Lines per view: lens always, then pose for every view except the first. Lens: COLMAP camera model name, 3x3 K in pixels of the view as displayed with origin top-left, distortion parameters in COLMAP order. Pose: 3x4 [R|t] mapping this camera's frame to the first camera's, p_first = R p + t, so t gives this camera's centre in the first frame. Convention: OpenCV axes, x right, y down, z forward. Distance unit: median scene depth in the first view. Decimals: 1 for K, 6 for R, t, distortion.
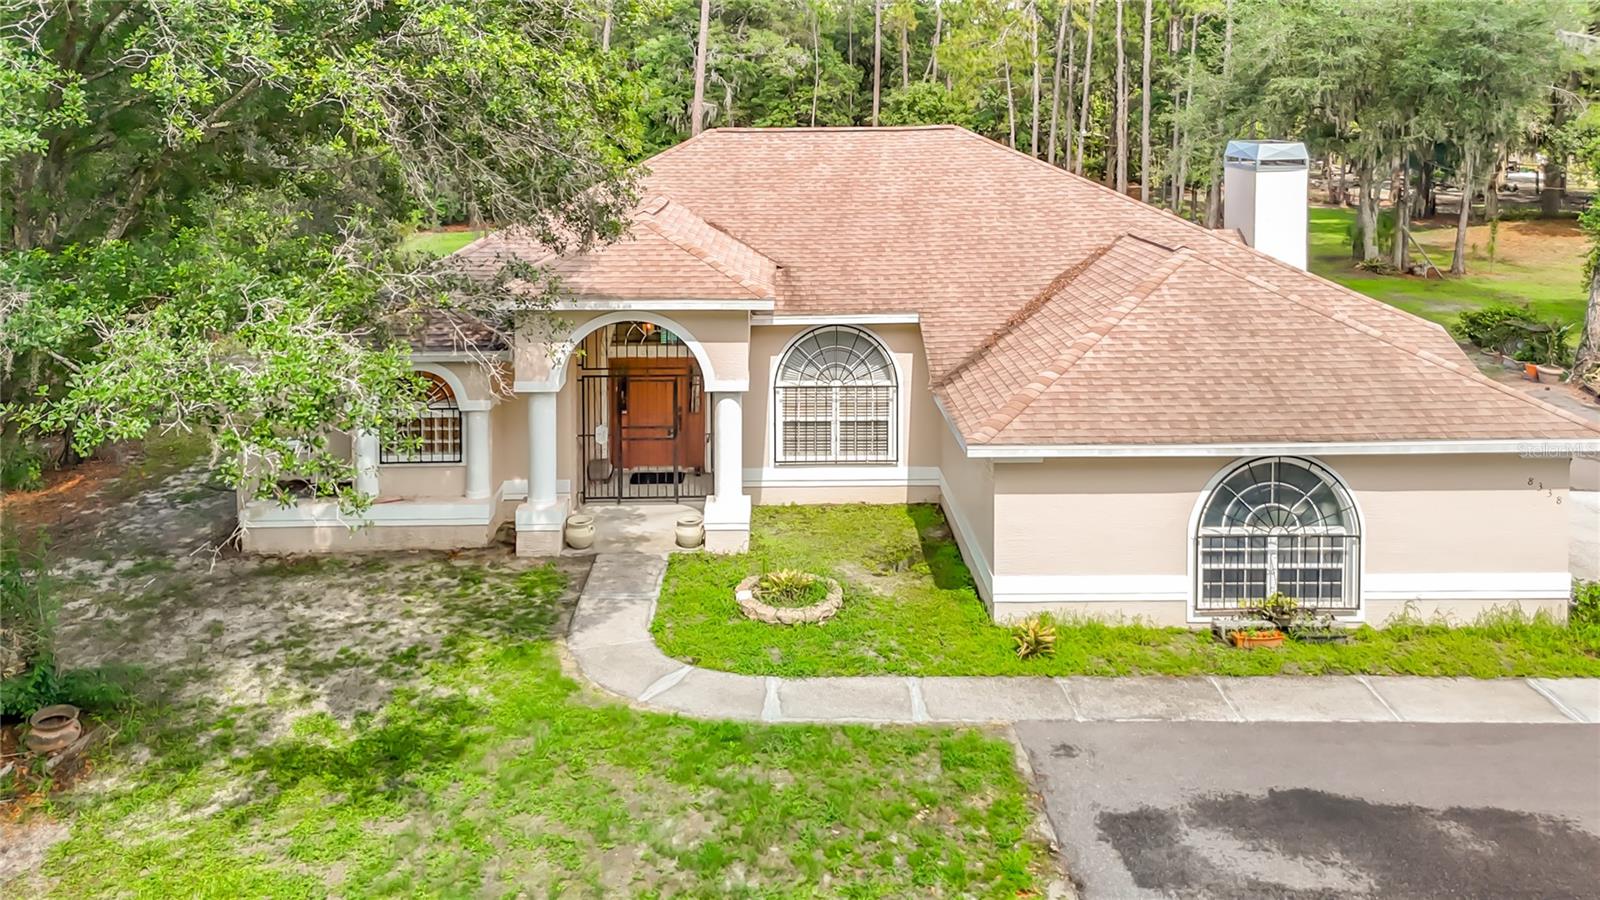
lens RADIAL K [[1201.8, 0, 758.7], [0, 1201.8, 284.4], [0, 0, 1]] dist [0.044712, -0.029251]
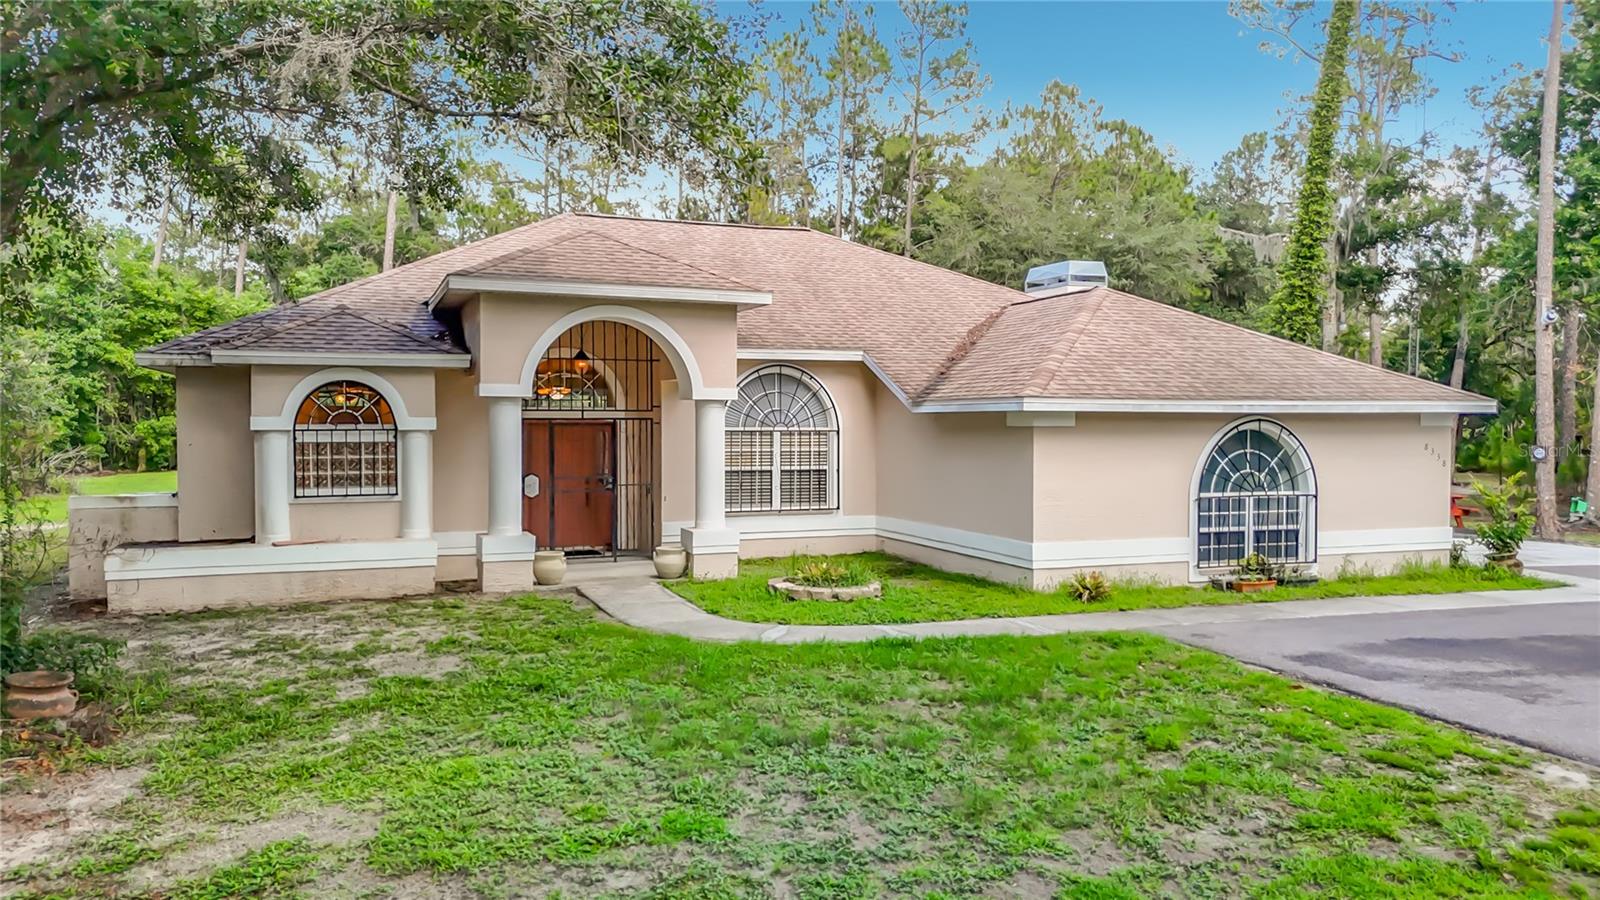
lens RADIAL K [[1201.8, 0, 791.1], [0, 1201.8, 454.4], [0, 0, 1]] dist [0.044712, -0.029251]
pose [[0.930734, 0.004025, 0.365674, -0.361885], [0.037980, 0.993468, -0.107604, 0.268323], [-0.363718, 0.114039, 0.924502, 0.133809]]
